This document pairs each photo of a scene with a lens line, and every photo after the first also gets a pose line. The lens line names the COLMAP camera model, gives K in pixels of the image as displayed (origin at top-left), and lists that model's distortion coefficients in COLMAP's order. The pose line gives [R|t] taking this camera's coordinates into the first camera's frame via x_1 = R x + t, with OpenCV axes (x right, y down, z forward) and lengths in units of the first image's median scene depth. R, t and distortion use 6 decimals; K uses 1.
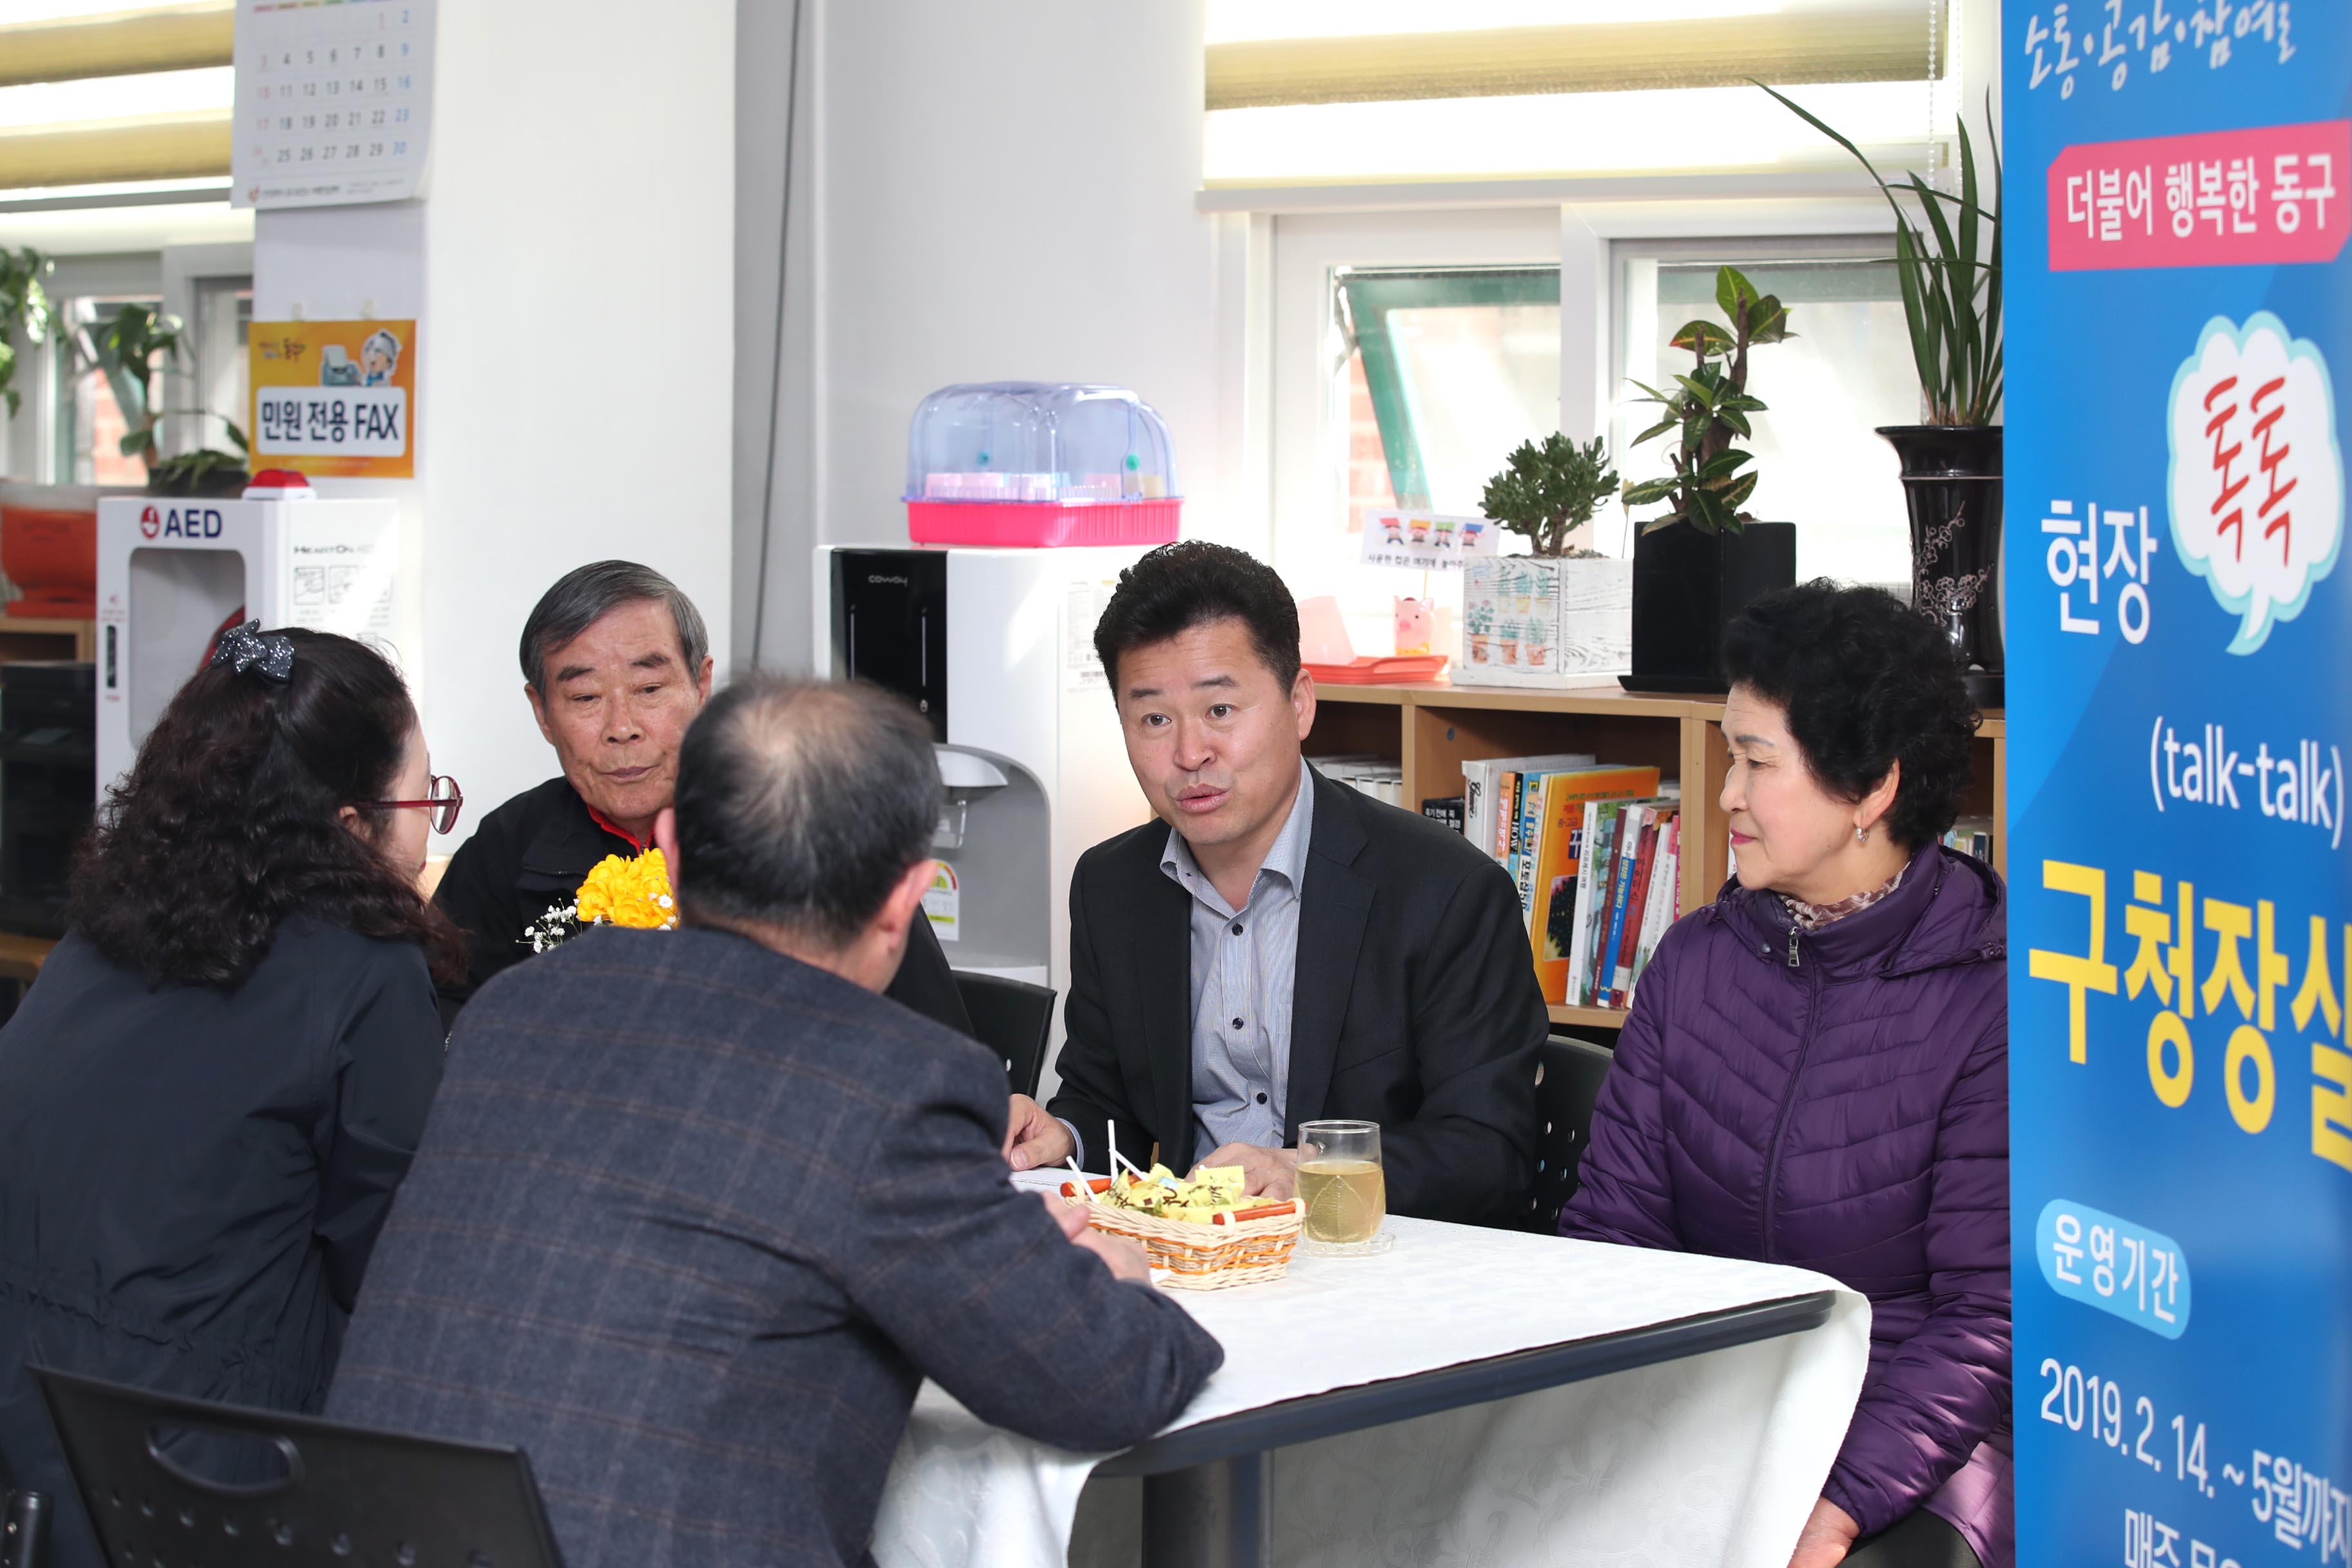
lens RADIAL K [[5102.5, 0, 1176.0], [0, 5102.5, 784.0], [0, 0, 1]] dist [-0.005474, 0.047169]
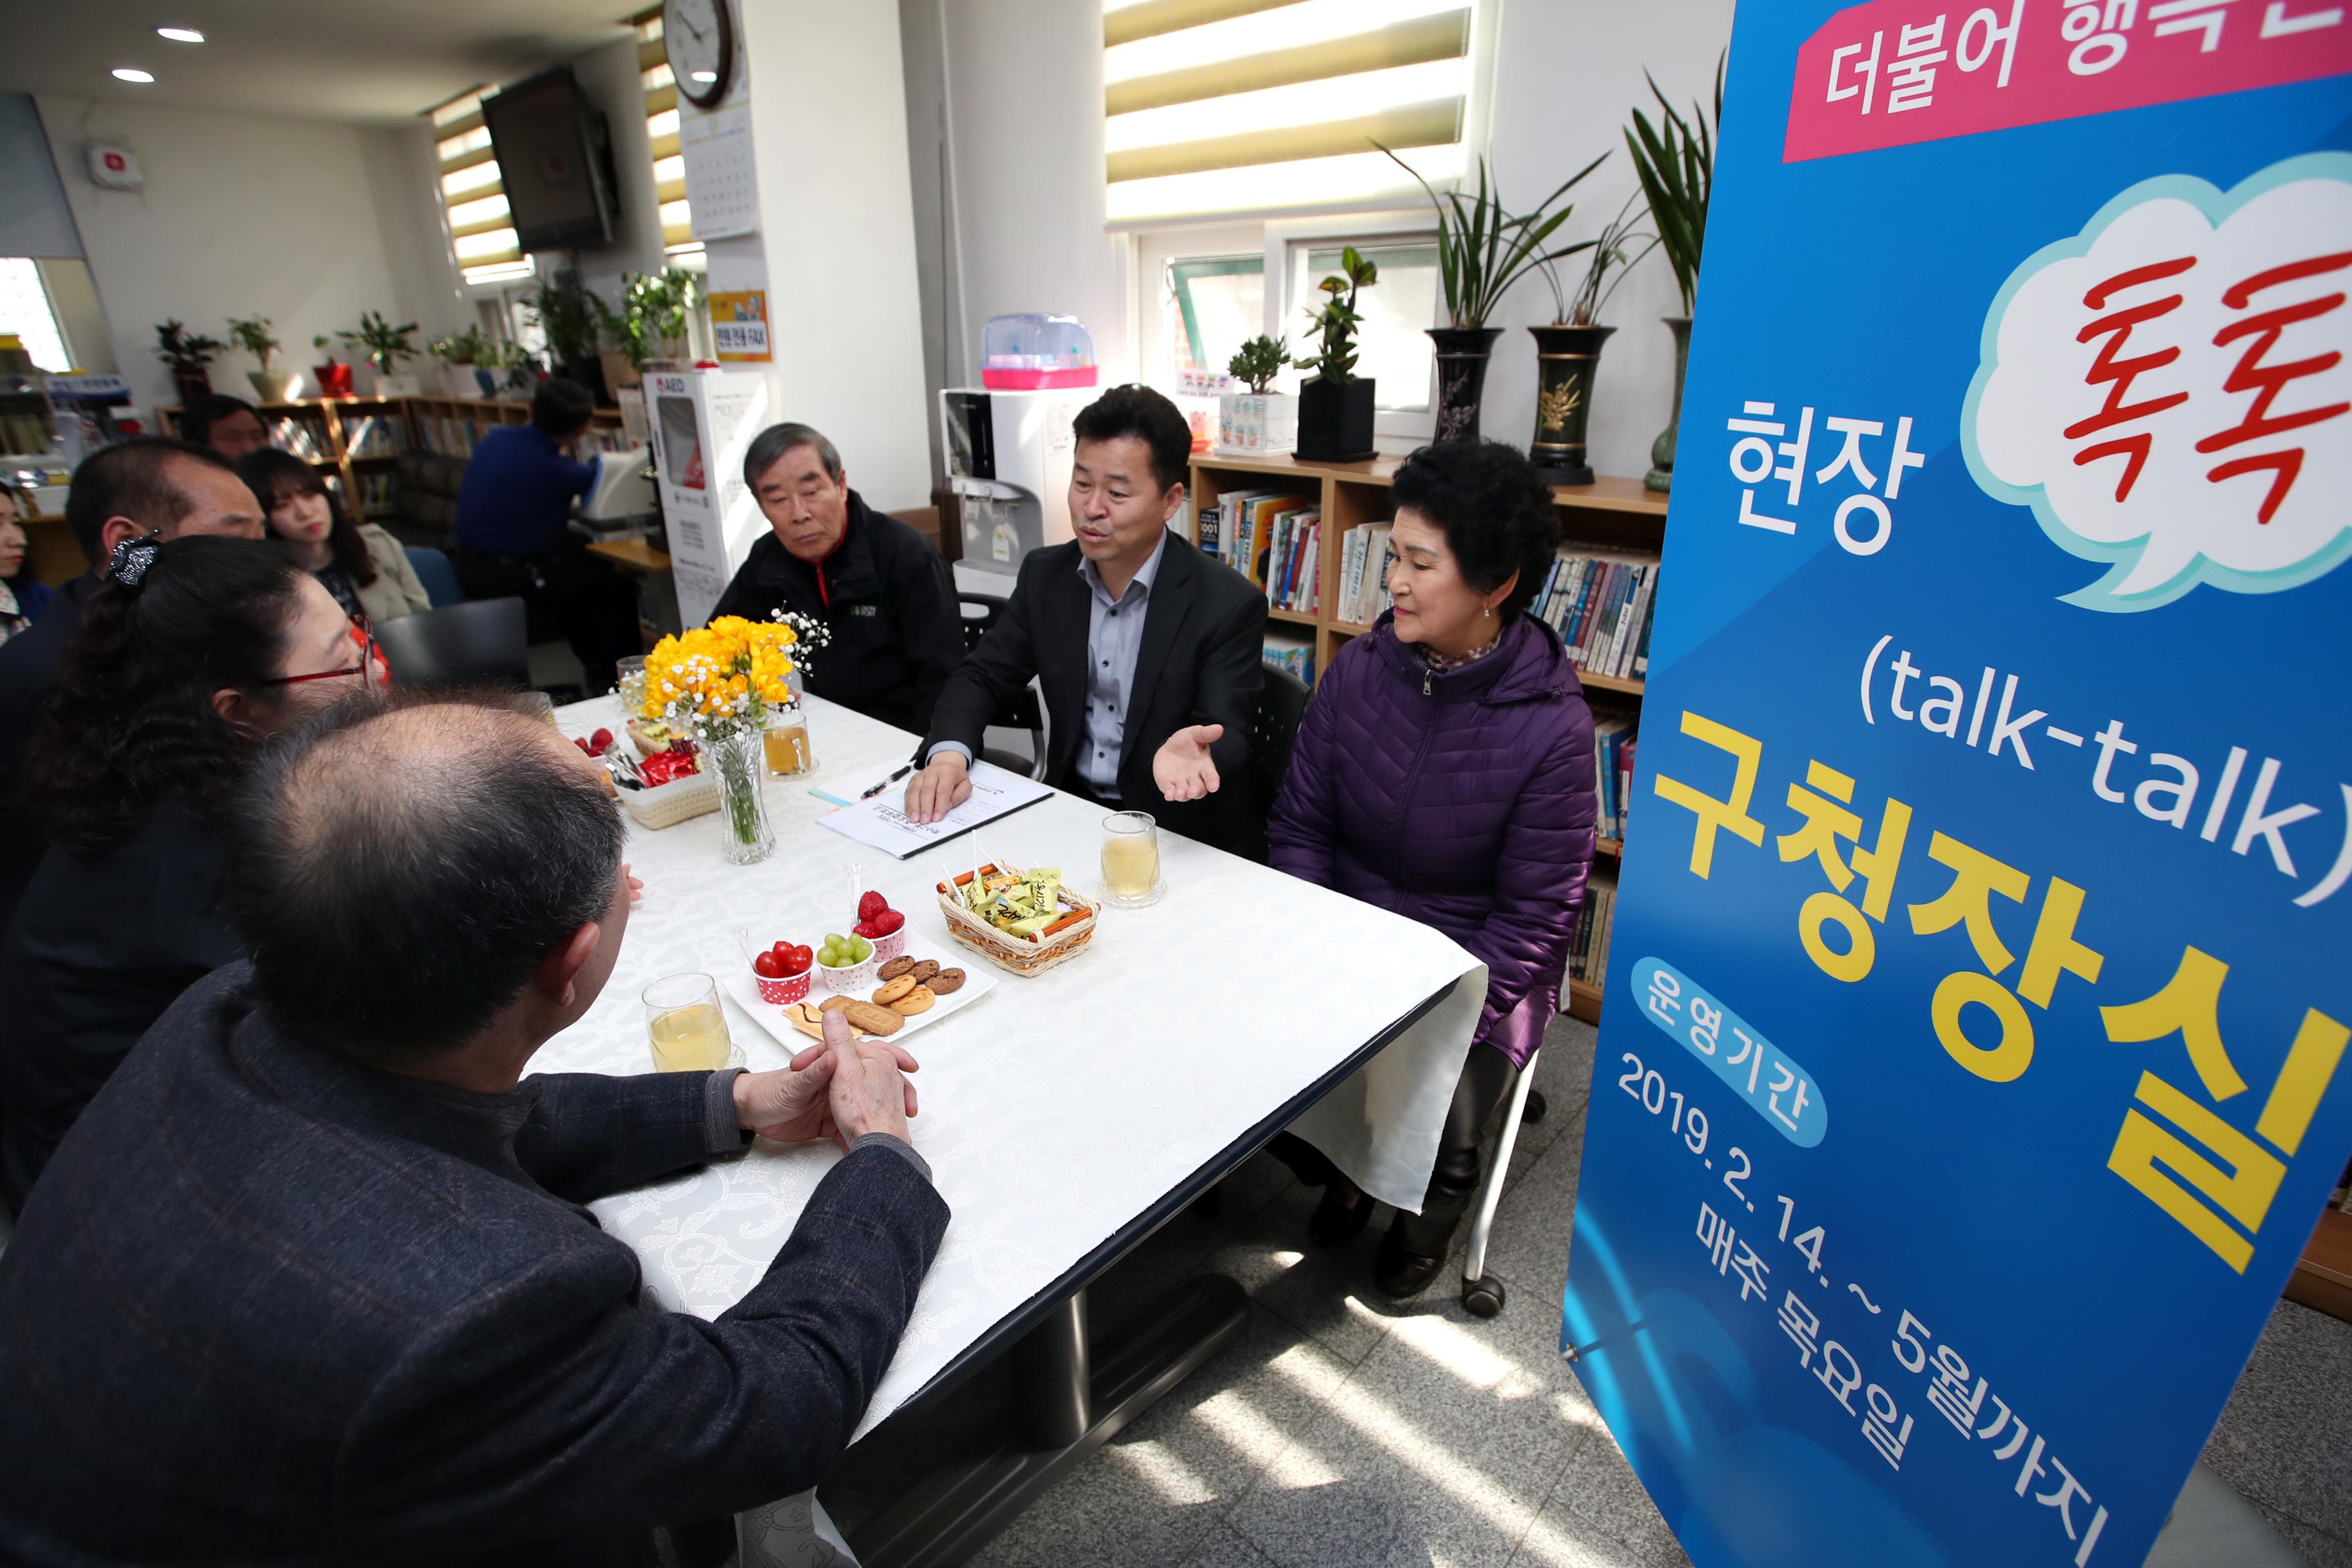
lens RADIAL K [[1110.7, 0, 1169.2], [0, 1110.7, 764.9], [0, 0, 1]] dist [-0.036394, 0.013763]
pose [[0.999893, -0.014520, 0.001672, 0.034360], [0.013353, 0.954007, 0.299487, -0.038141], [-0.005943, -0.299433, 0.954099, 0.540748]]
